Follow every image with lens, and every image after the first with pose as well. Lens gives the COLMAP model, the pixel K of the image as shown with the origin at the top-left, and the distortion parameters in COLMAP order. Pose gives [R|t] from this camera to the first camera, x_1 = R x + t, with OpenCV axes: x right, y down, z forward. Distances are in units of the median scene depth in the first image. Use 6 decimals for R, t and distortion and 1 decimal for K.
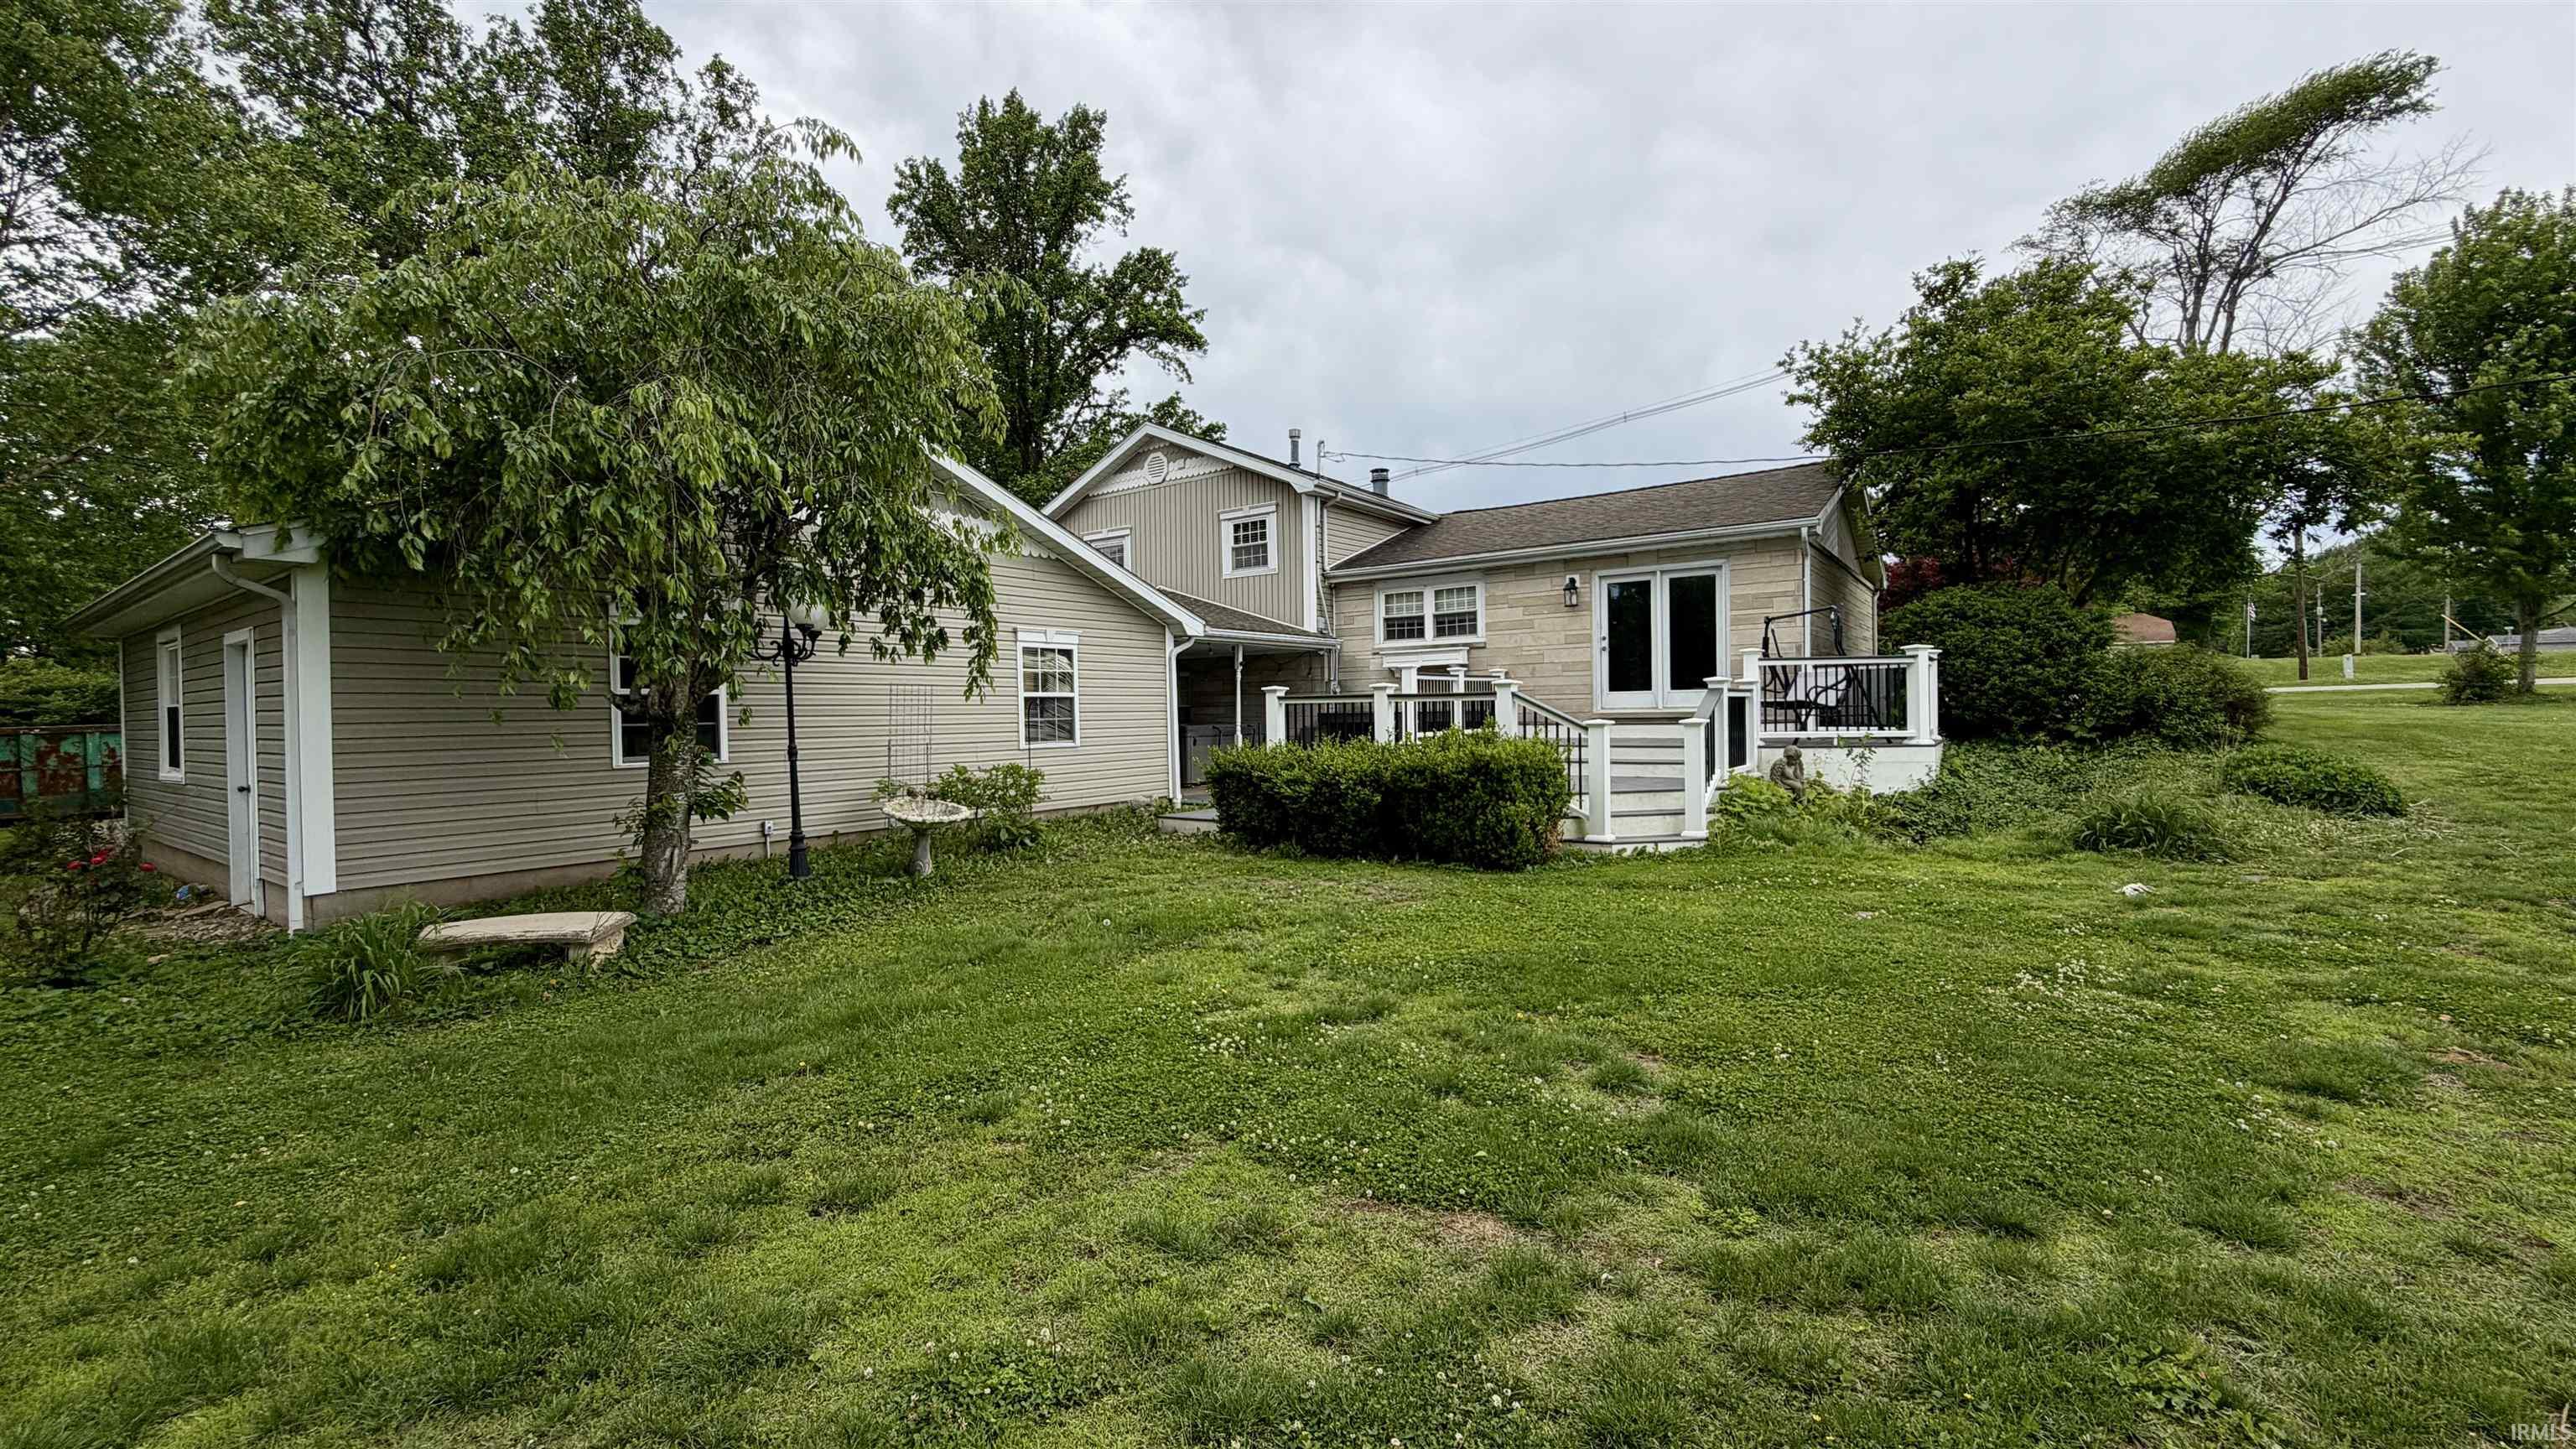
lens RADIAL K [[1013.3, 0, 1272.2], [0, 1013.3, 735.5], [0, 0, 1]] dist [0.002584, 0.000071]
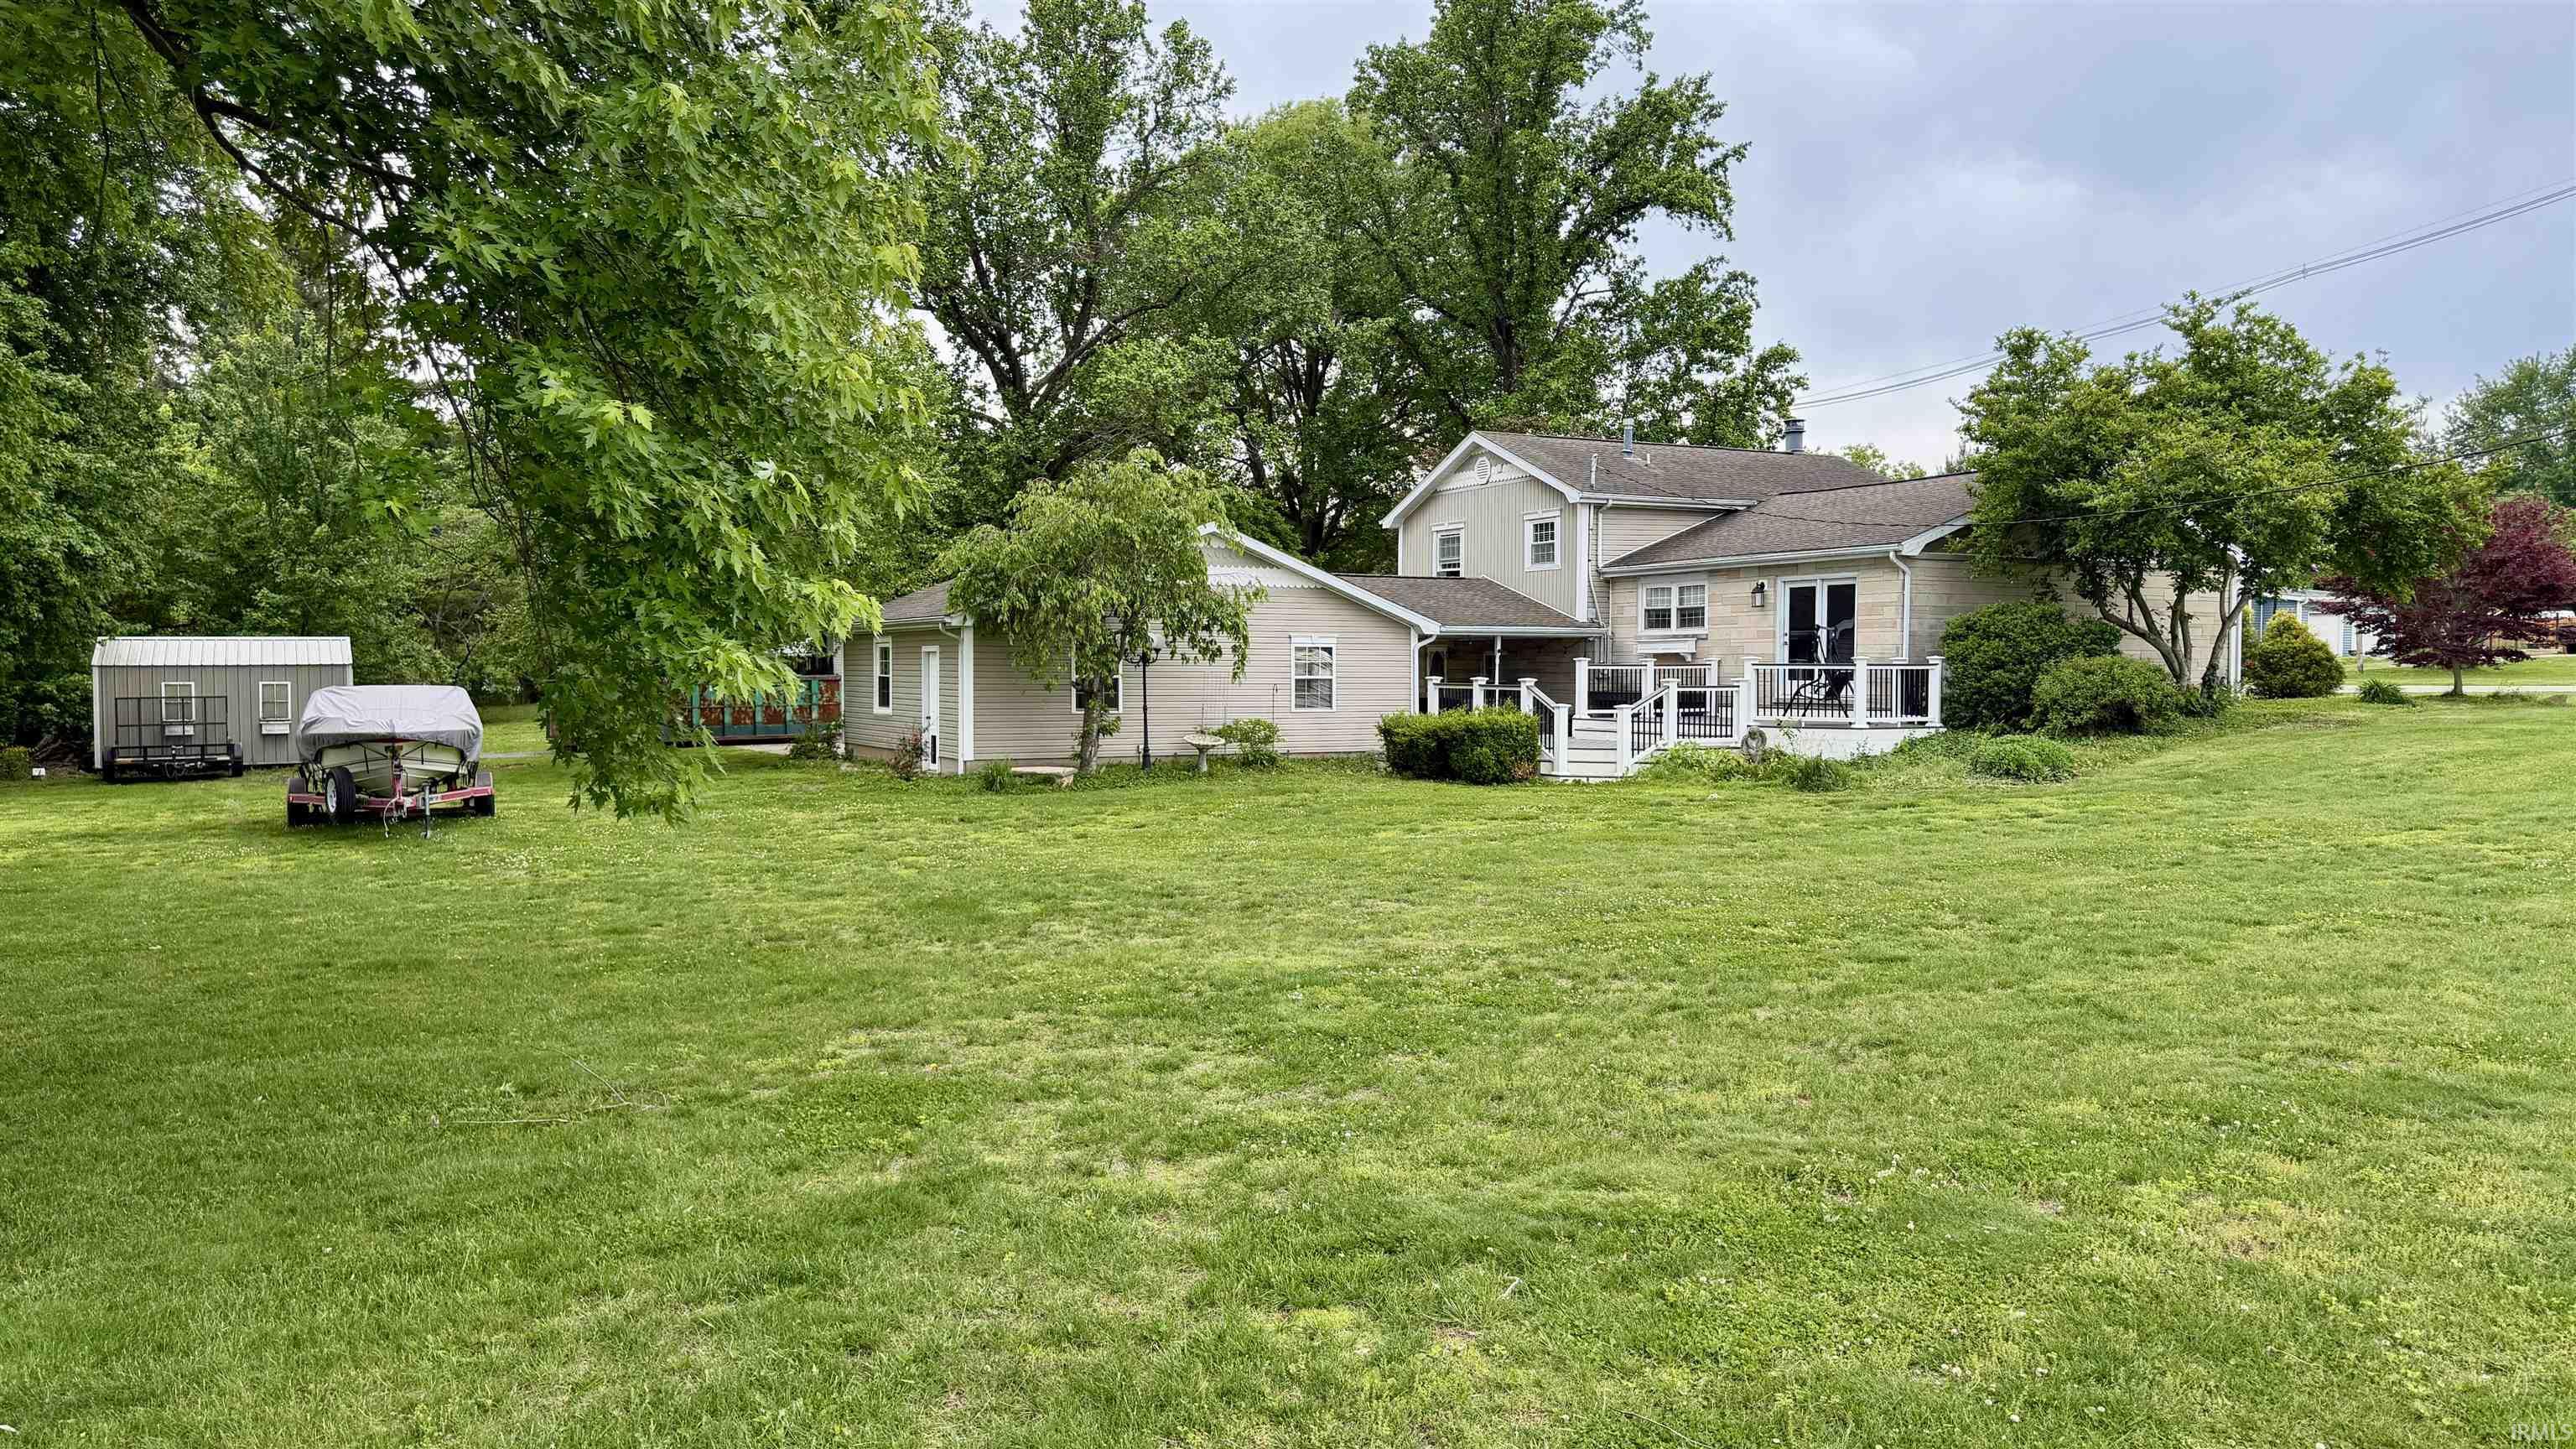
lens RADIAL K [[1805.9, 0, 1296.8], [0, 1805.9, 731.8], [0, 0, 1]] dist [0.117405, 0.000323]
pose [[0.897710, 0.035999, -0.439114, 0.697452], [-0.028401, 0.999312, 0.023862, -0.016181], [0.439670, -0.008949, 0.898115, -1.064722]]
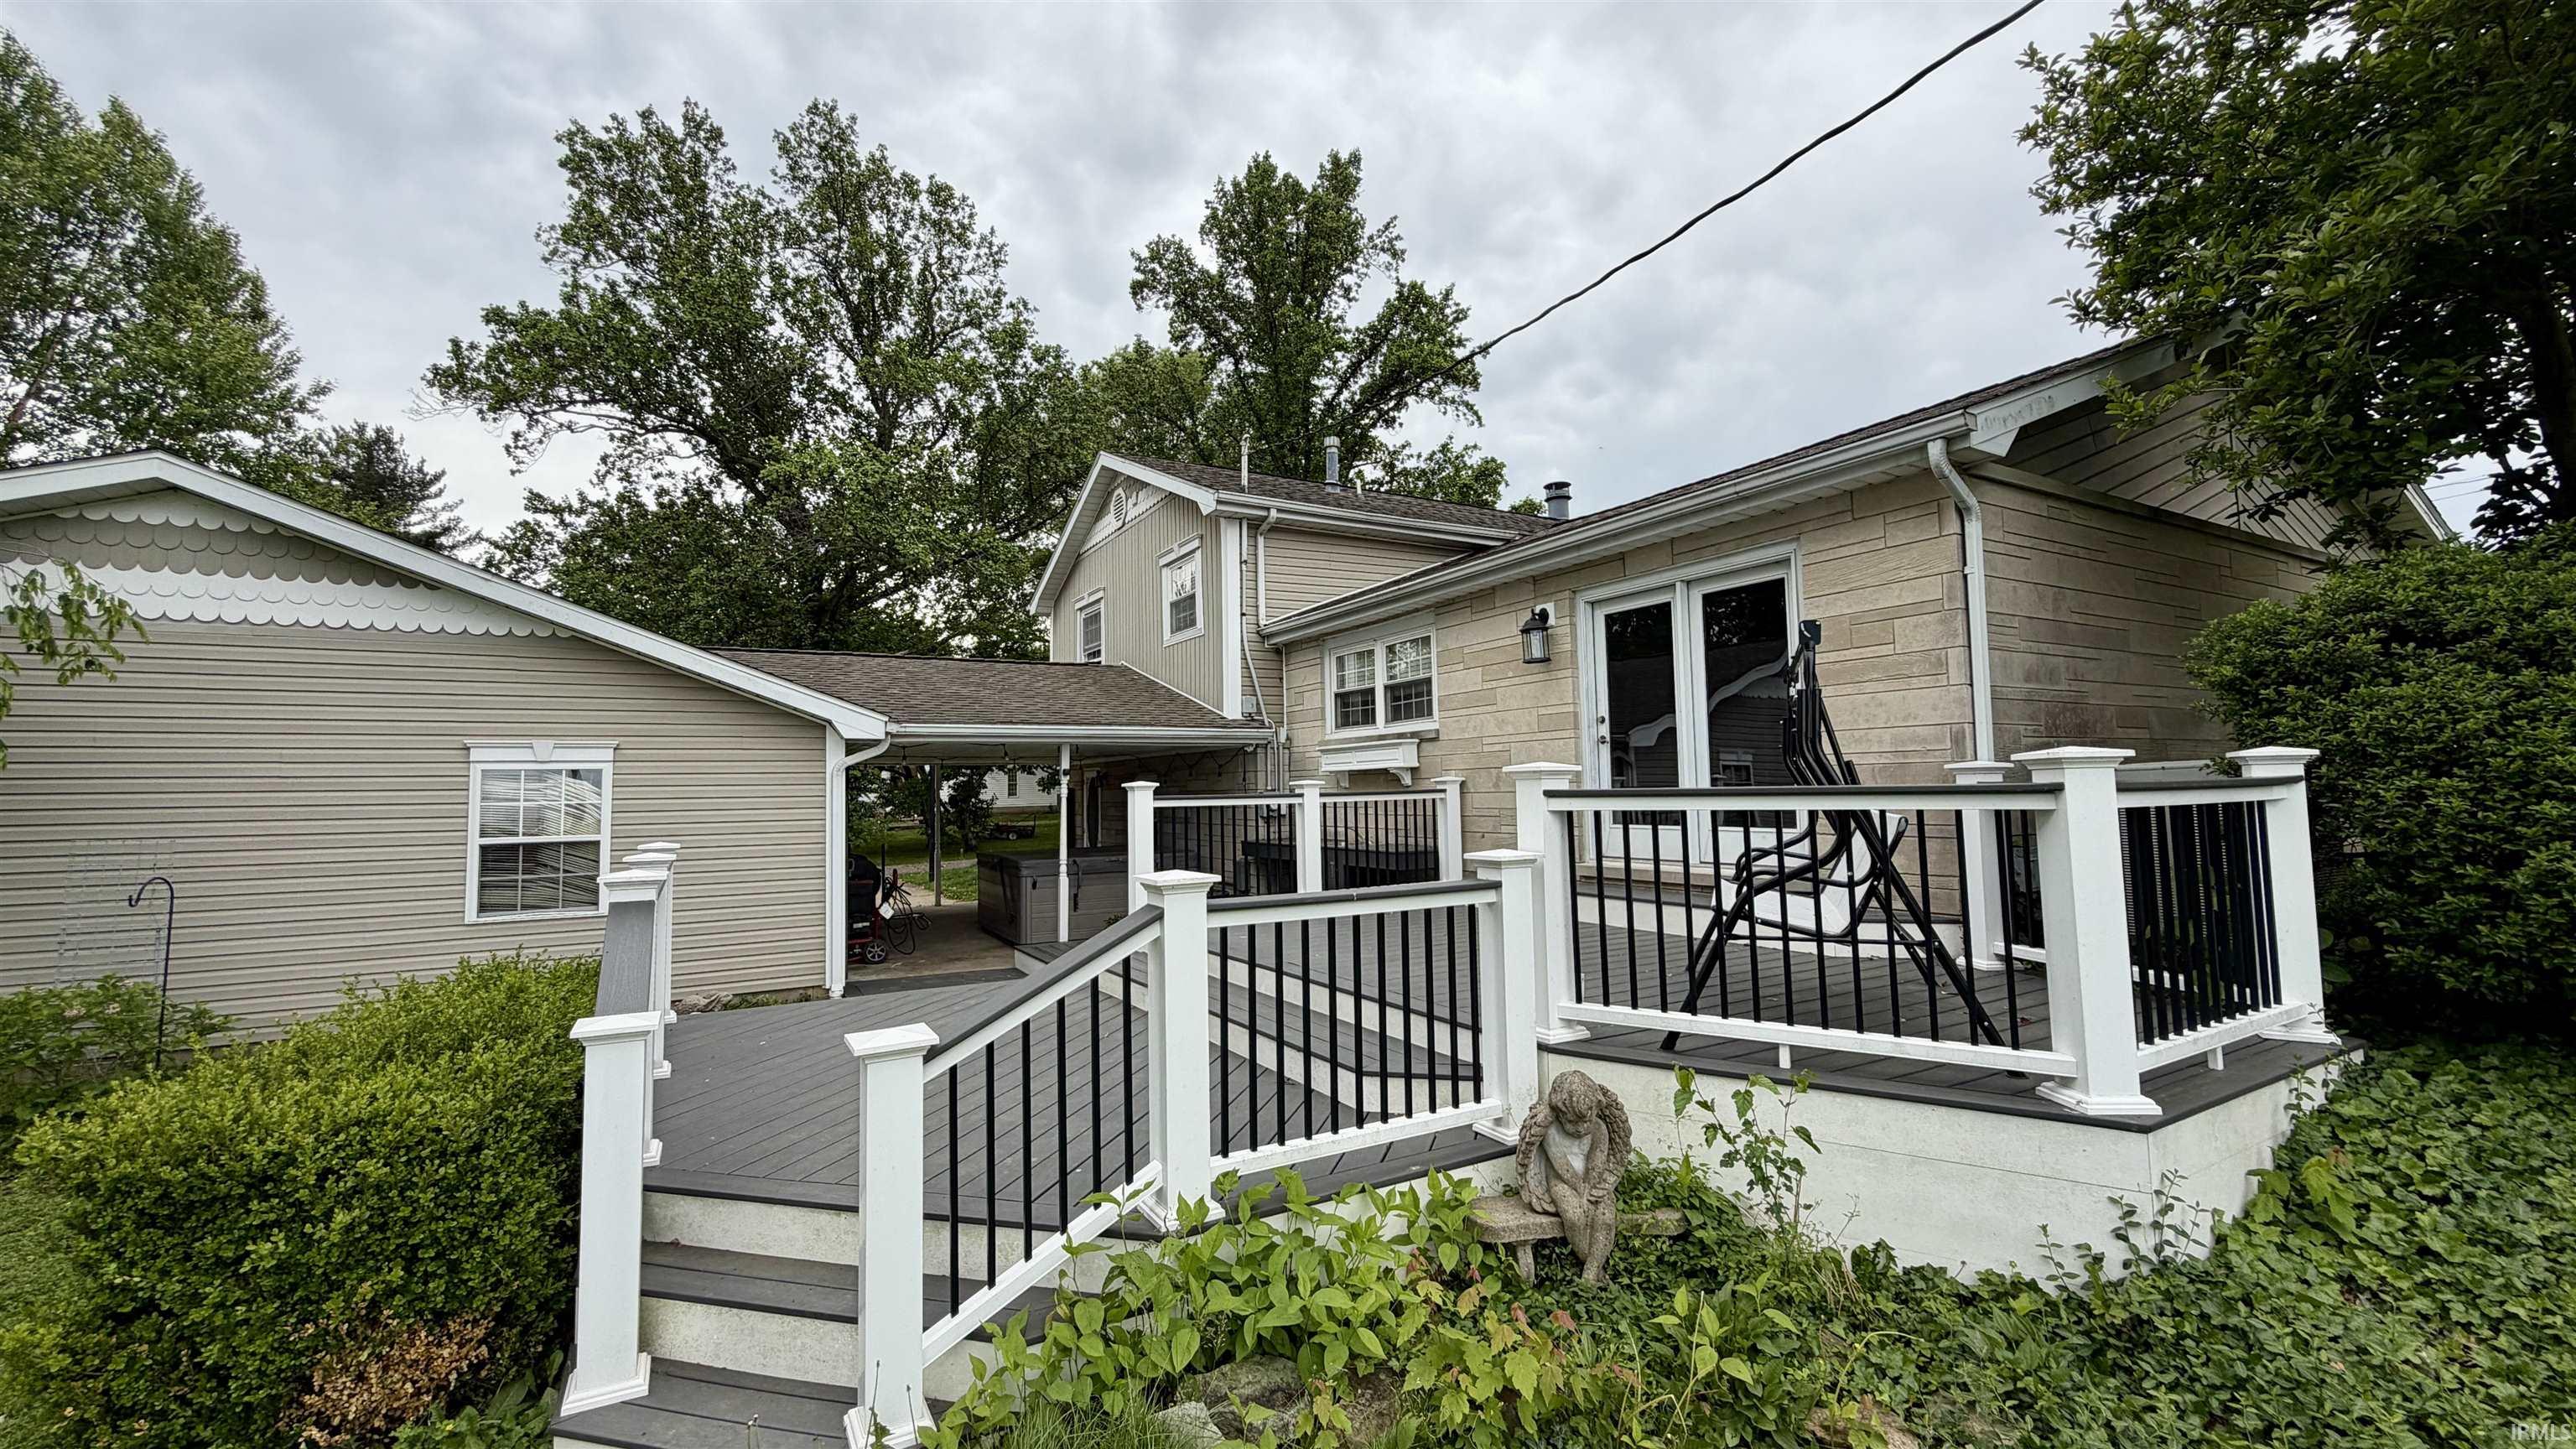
lens RADIAL K [[1008.4, 0, 1288.0], [0, 1008.4, 724.5], [0, 0, 1]] dist [-0.001685, -0.000050]
pose [[0.907726, -0.027434, -0.418665, 0.369659], [-0.006381, 0.996842, -0.079156, -0.047984], [0.419514, 0.074524, 0.904685, 0.434341]]
